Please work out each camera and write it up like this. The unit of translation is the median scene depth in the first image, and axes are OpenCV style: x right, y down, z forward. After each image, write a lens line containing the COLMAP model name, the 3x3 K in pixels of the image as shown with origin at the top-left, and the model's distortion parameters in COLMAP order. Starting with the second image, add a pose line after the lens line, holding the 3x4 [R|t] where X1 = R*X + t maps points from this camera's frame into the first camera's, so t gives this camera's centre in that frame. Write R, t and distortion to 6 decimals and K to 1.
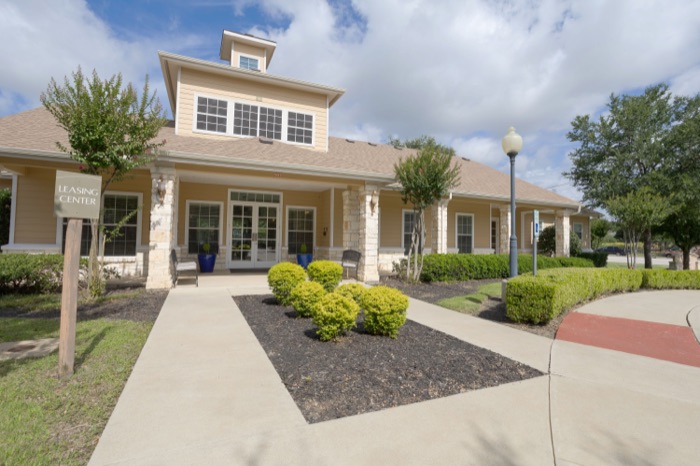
lens RADIAL K [[333.4, 0, 348.8], [0, 333.4, 226.7], [0, 0, 1]] dist [-0.002056, -0.000070]
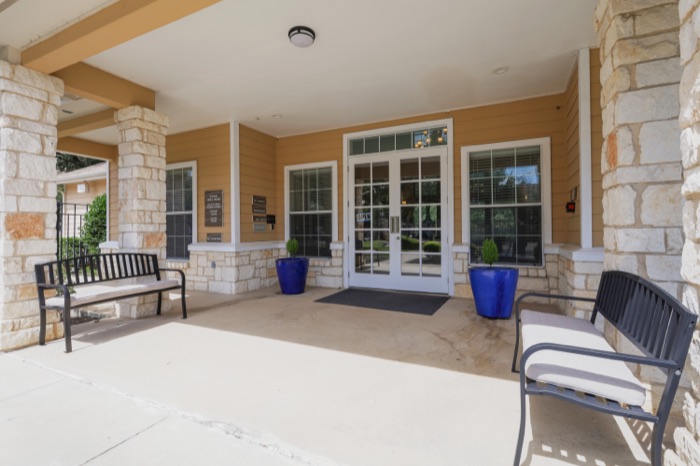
lens RADIAL K [[333.4, 0, 348.8], [0, 333.4, 226.7], [0, 0, 1]] dist [-0.002056, -0.000070]
pose [[0.649799, -0.030522, -0.759493, 0.038794], [0.051087, 0.998688, 0.003573, 0.028986], [0.758388, -0.041122, 0.650505, 0.629619]]
